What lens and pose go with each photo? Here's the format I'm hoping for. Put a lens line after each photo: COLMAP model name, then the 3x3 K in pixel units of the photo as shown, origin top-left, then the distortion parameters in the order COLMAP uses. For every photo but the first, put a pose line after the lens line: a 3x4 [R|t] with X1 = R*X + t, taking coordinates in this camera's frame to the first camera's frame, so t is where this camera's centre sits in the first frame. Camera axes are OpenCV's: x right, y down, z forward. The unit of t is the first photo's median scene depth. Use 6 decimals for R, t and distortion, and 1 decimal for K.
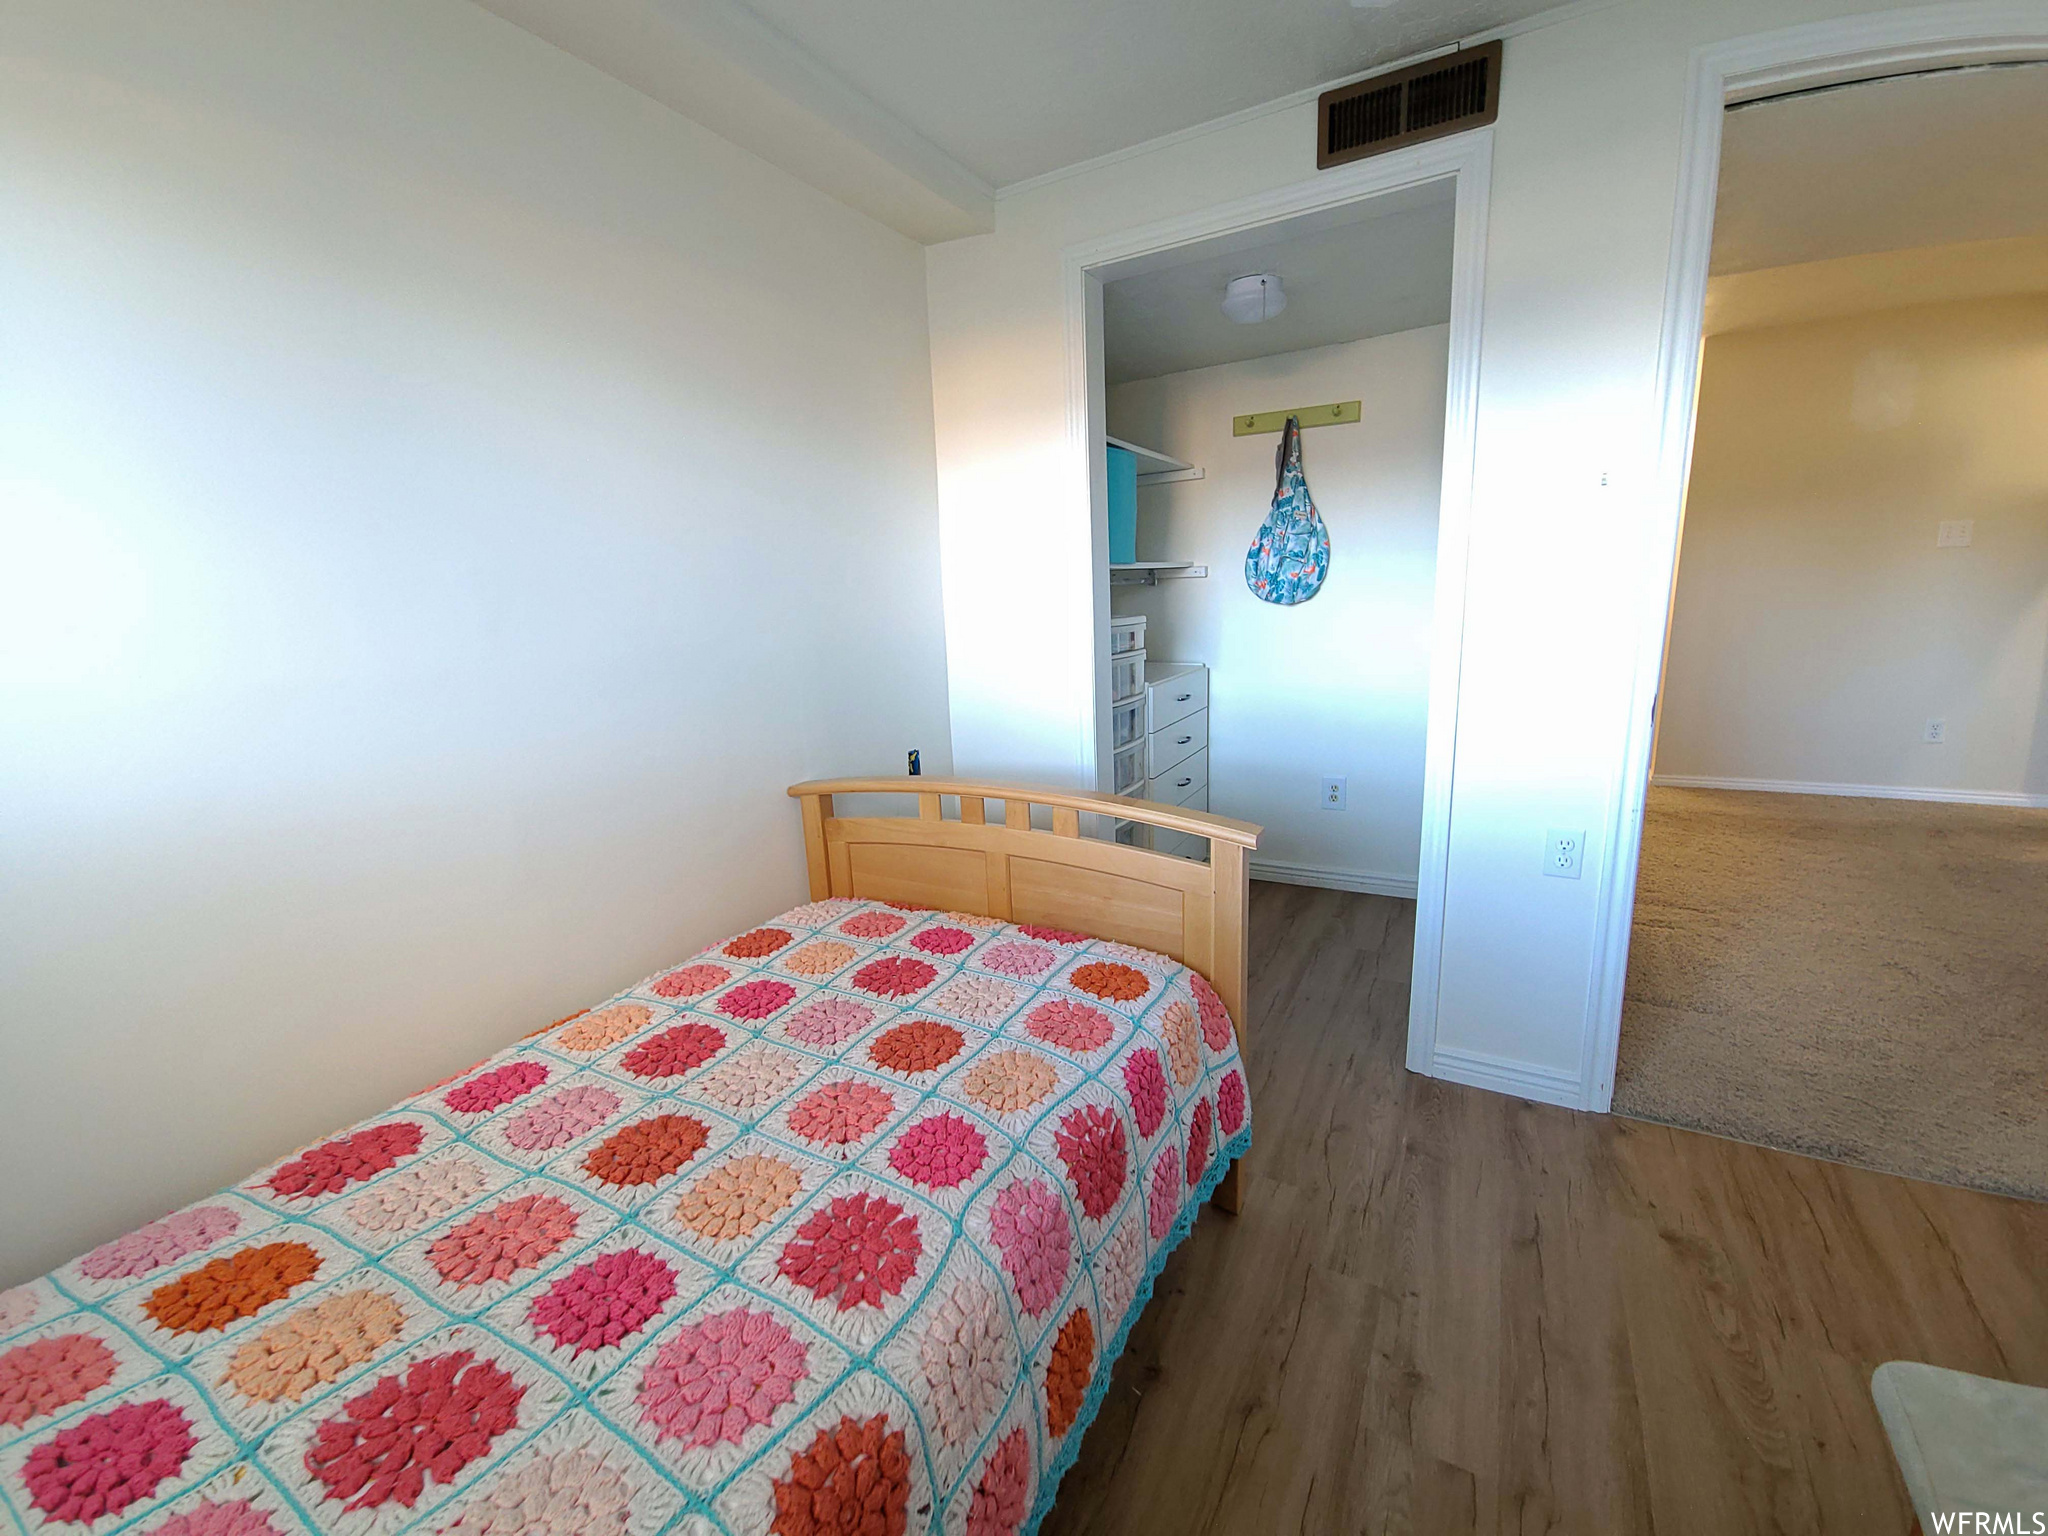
lens RADIAL K [[825.2, 0, 1024.0], [0, 825.2, 768.0], [0, 0, 1]] dist [0.000725, 0.000010]
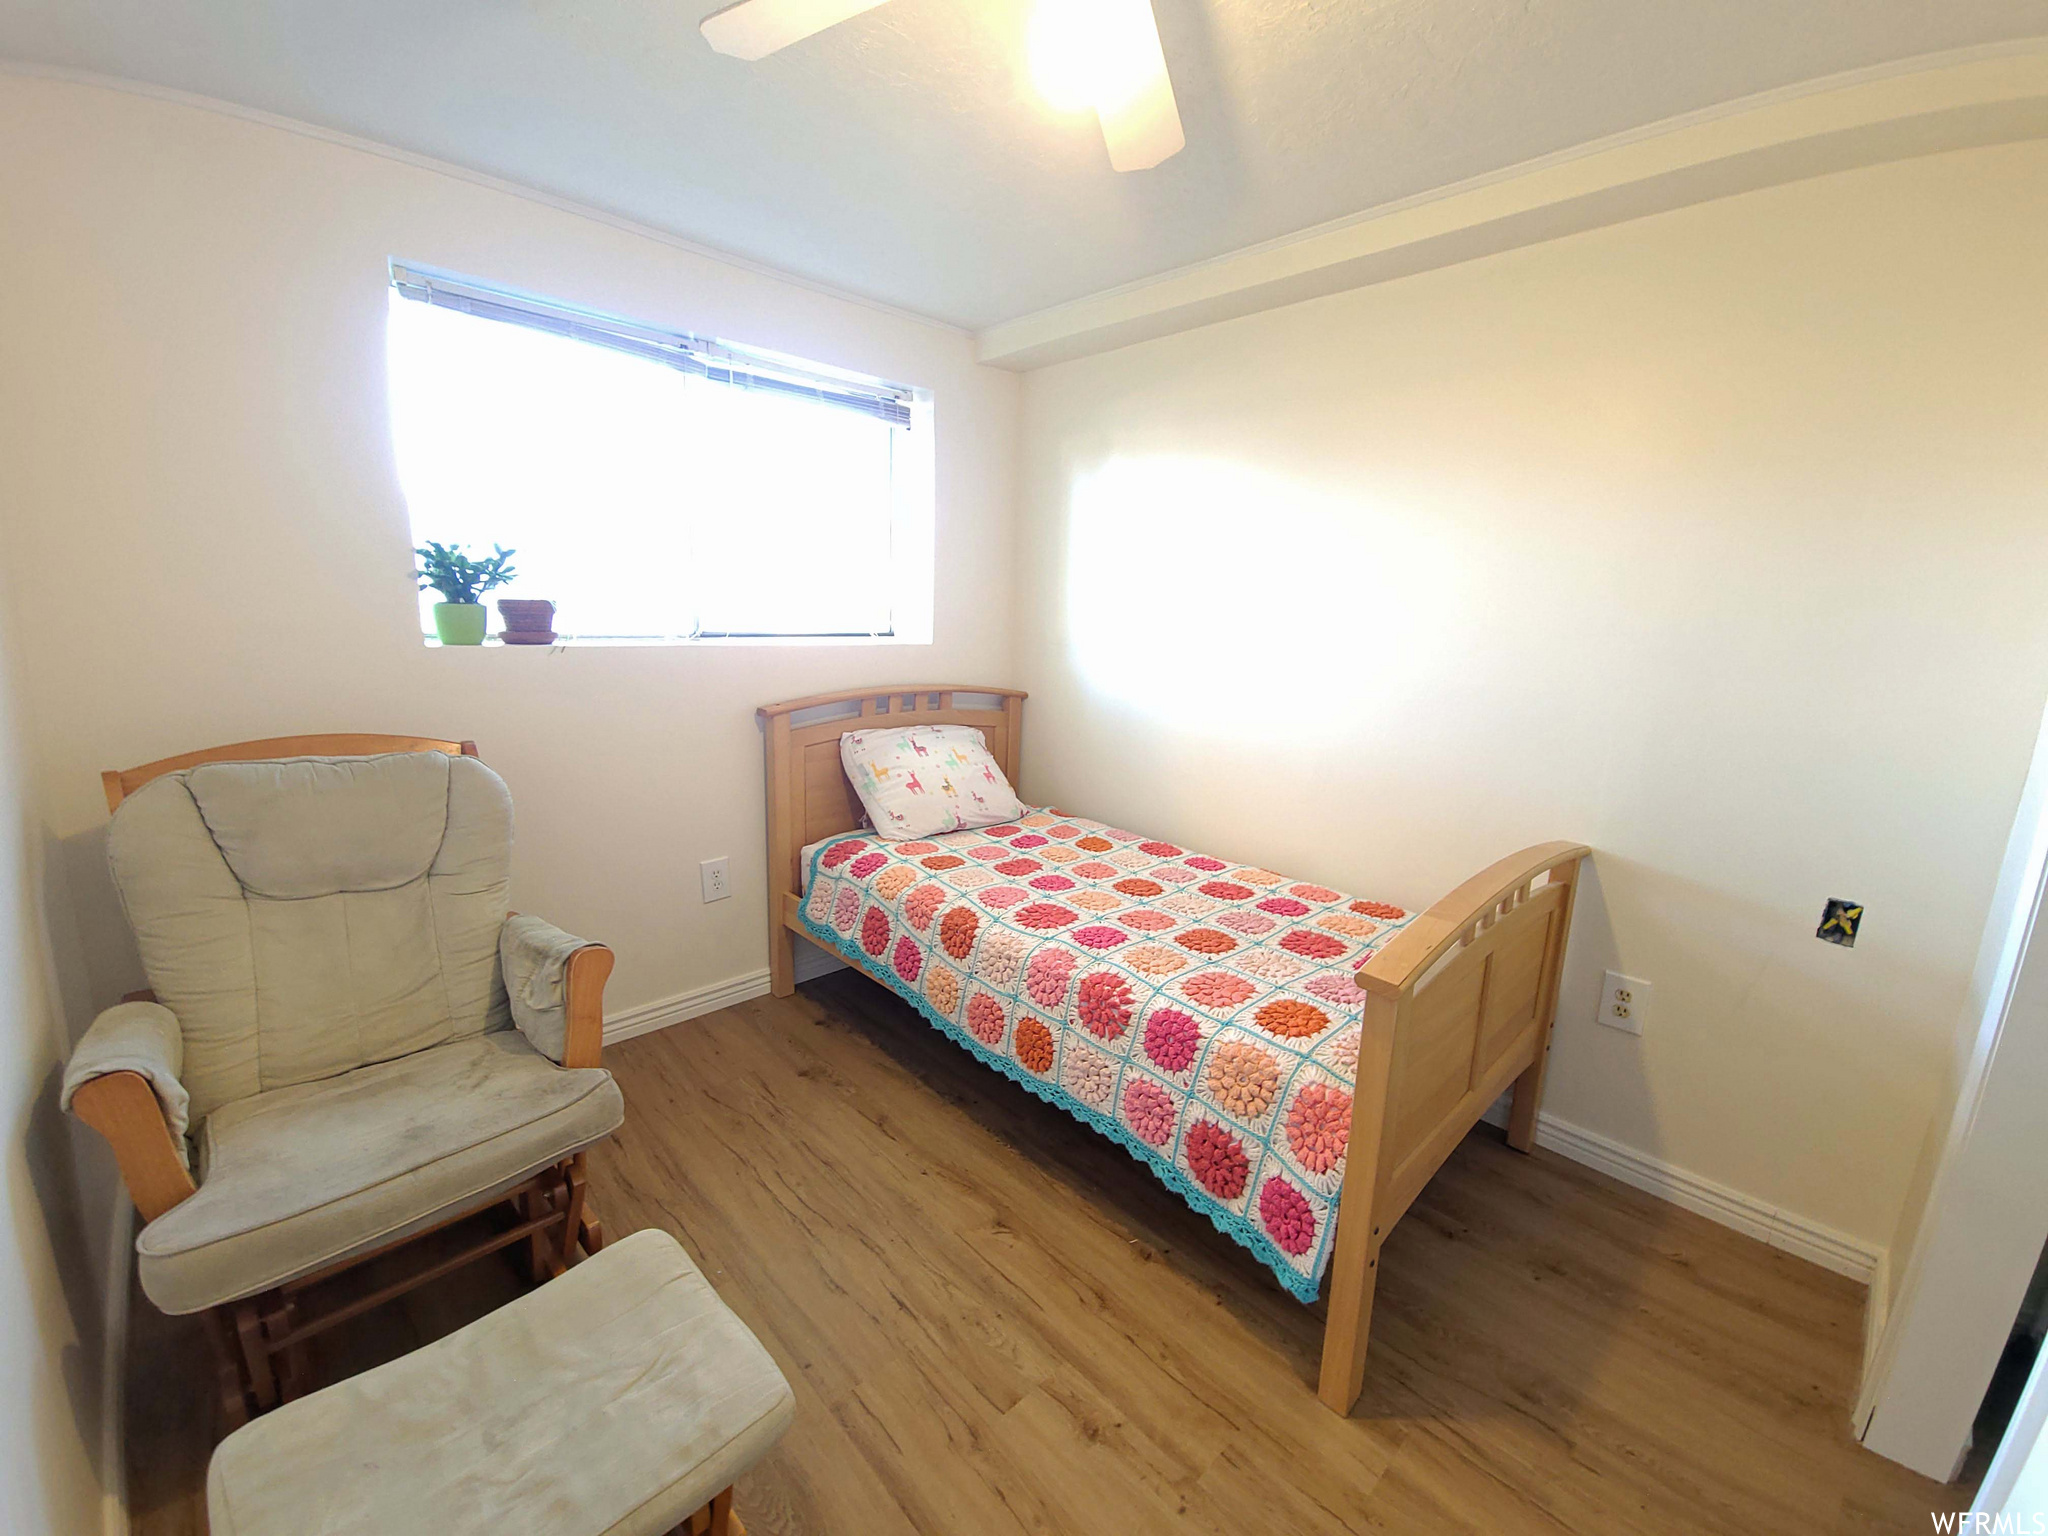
lens RADIAL K [[825.2, 0, 1024.0], [0, 825.2, 768.0], [0, 0, 1]] dist [0.000725, 0.000010]
pose [[-0.280388, 0.230166, -0.931883, 1.503135], [-0.232555, 0.925614, 0.298590, -0.382706], [0.931290, 0.300435, -0.206004, 1.046764]]
